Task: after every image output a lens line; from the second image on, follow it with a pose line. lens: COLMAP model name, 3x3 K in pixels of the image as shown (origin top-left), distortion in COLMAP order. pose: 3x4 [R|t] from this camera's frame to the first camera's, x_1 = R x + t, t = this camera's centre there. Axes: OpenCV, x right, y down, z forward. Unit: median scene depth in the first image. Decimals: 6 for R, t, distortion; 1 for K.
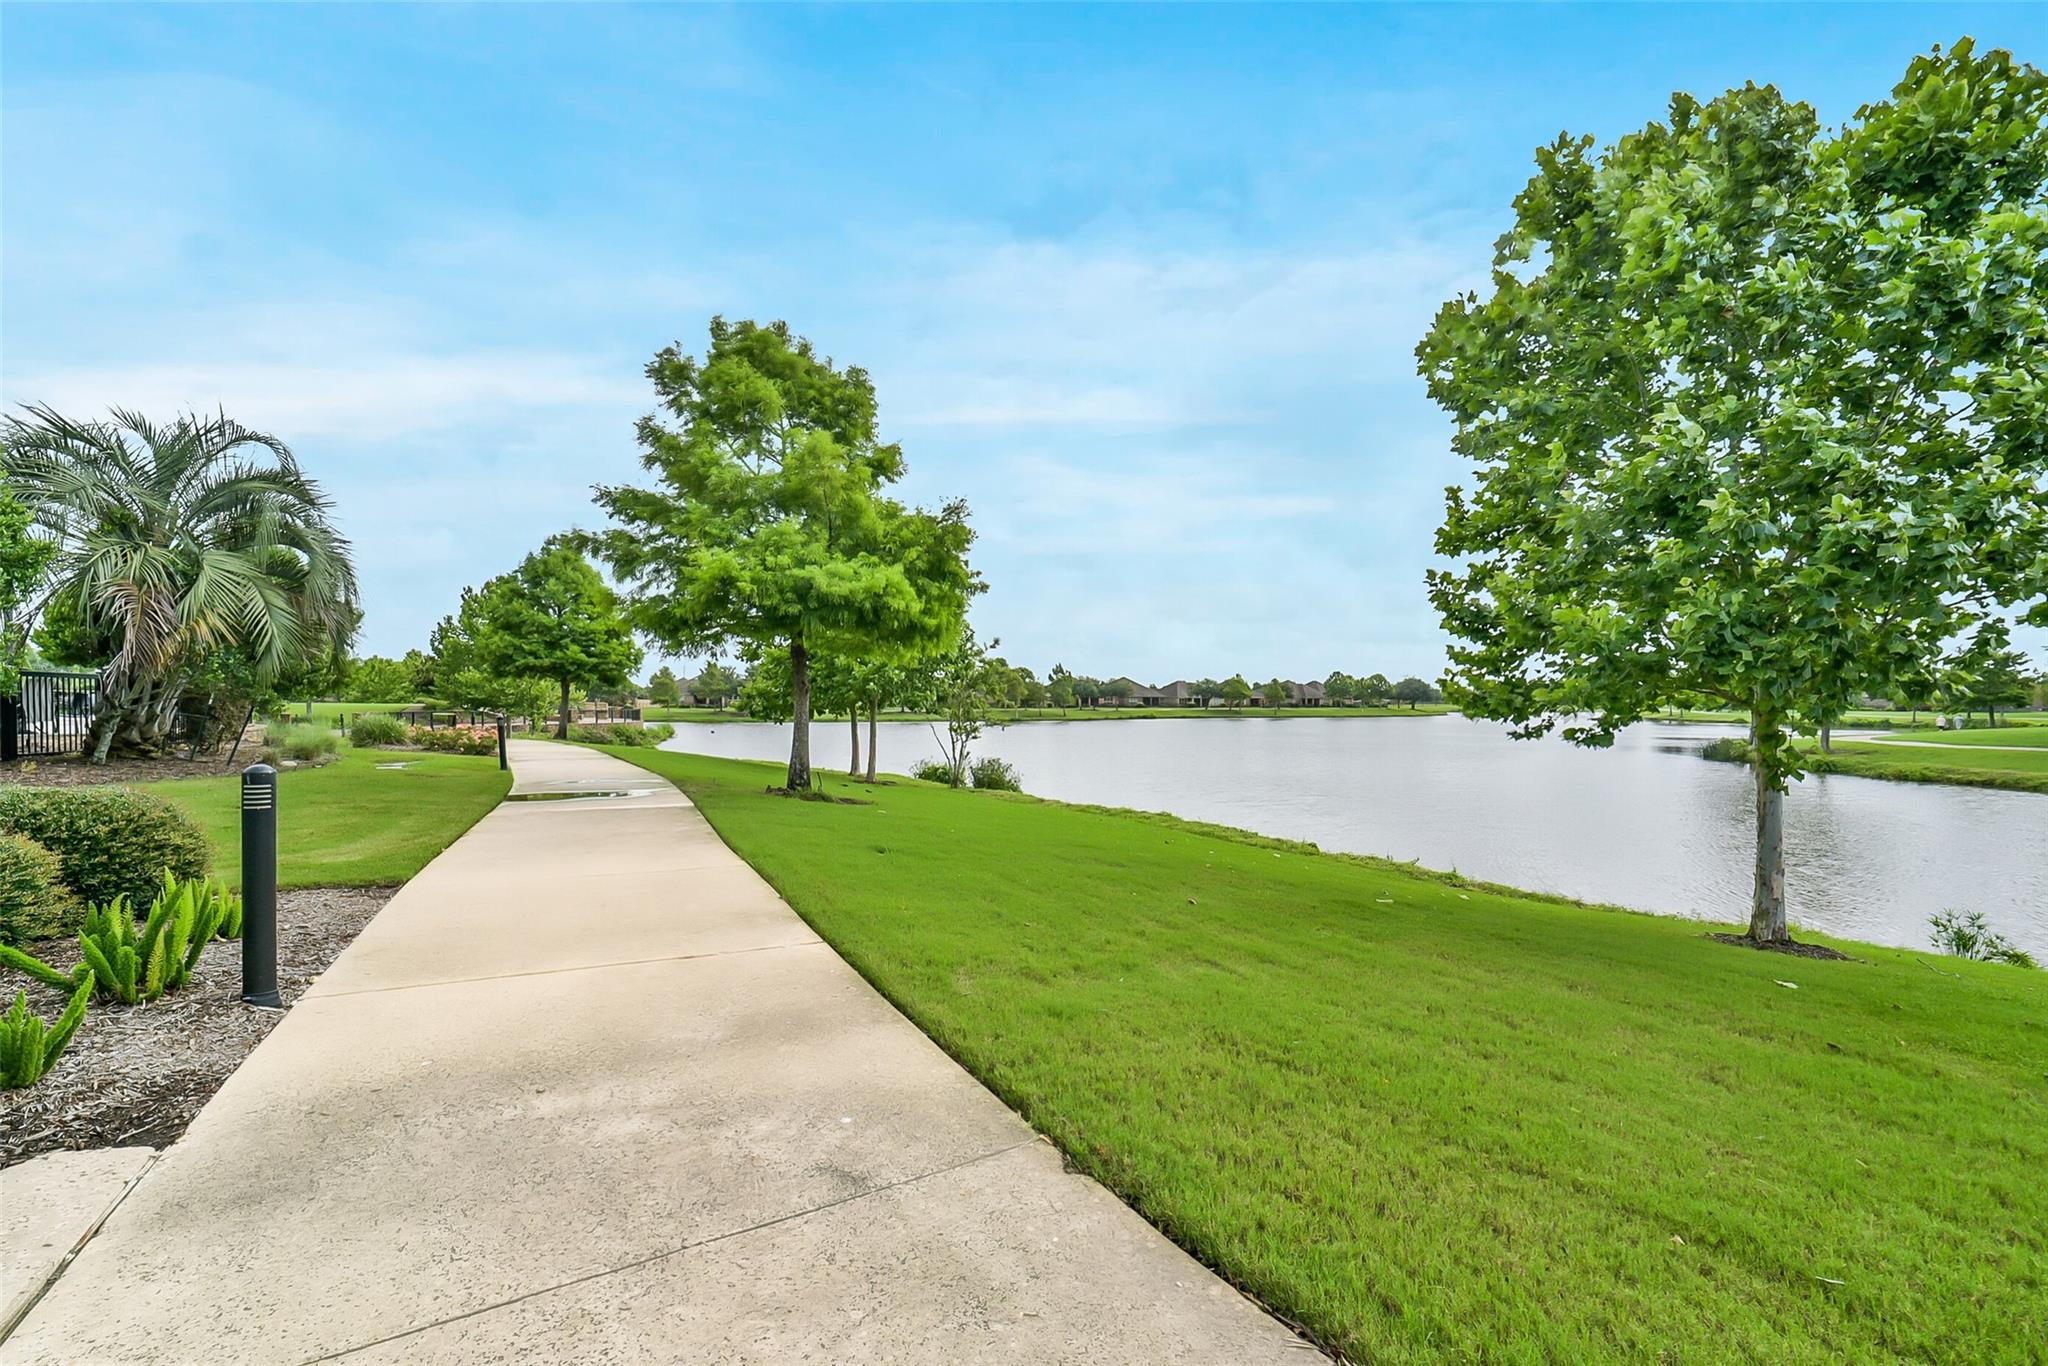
lens RADIAL K [[882.9, 0, 1024.0], [0, 882.9, 683.0], [0, 0, 1]] dist [-0.021390, -0.000118]
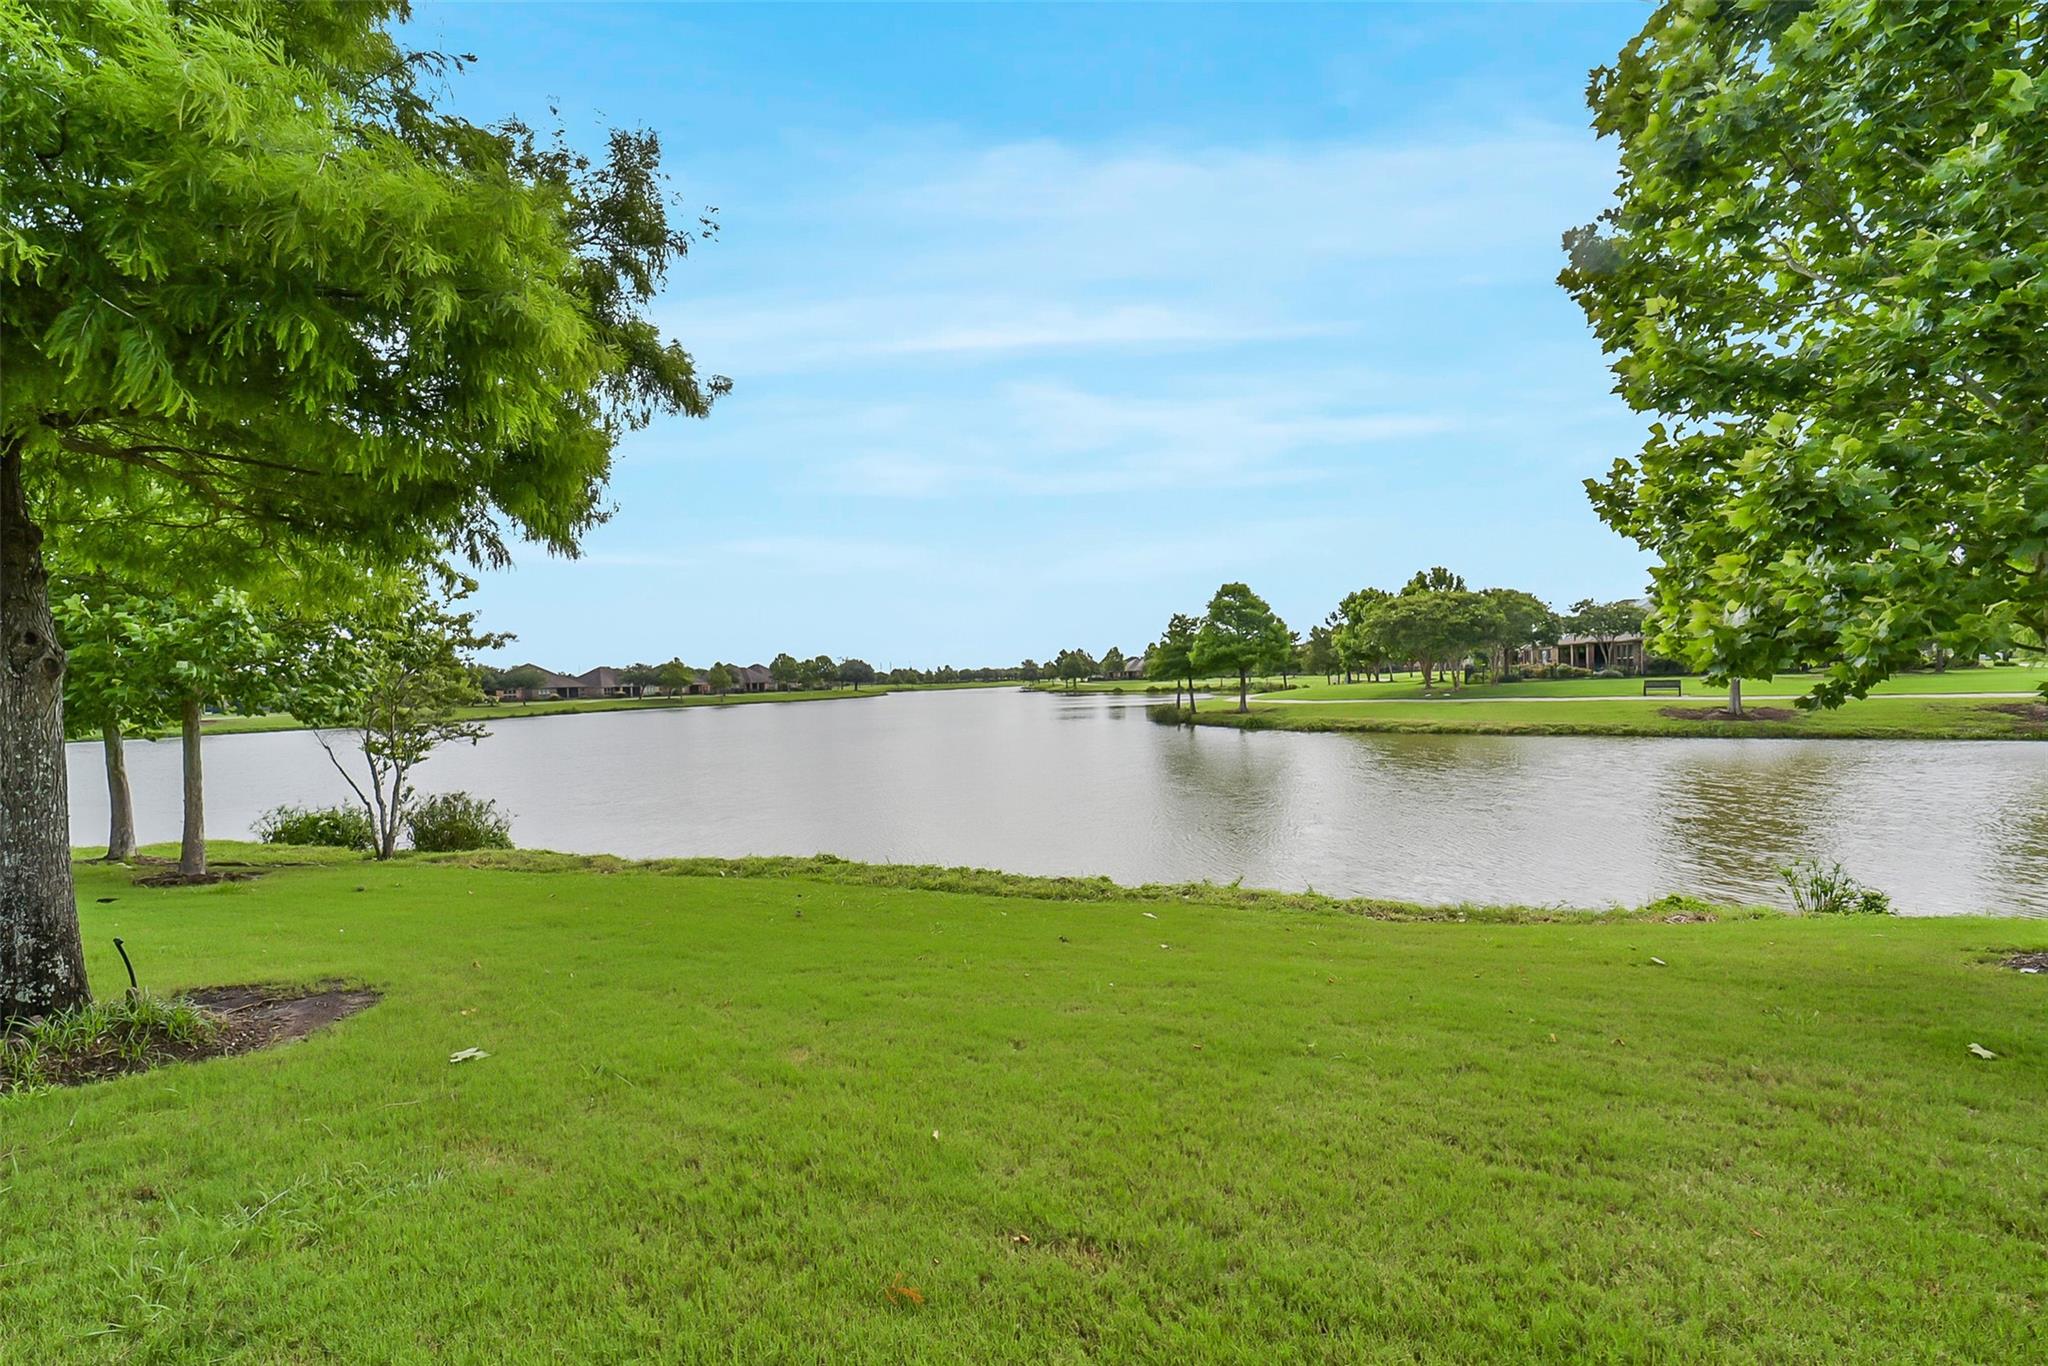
lens RADIAL K [[882.9, 0, 1024.0], [0, 882.9, 683.0], [0, 0, 1]] dist [-0.021390, -0.000118]
pose [[0.779648, -0.029368, 0.625529, -0.033770], [0.020090, 0.999559, 0.021888, 0.003148], [-0.625896, -0.004498, 0.779893, 0.112956]]
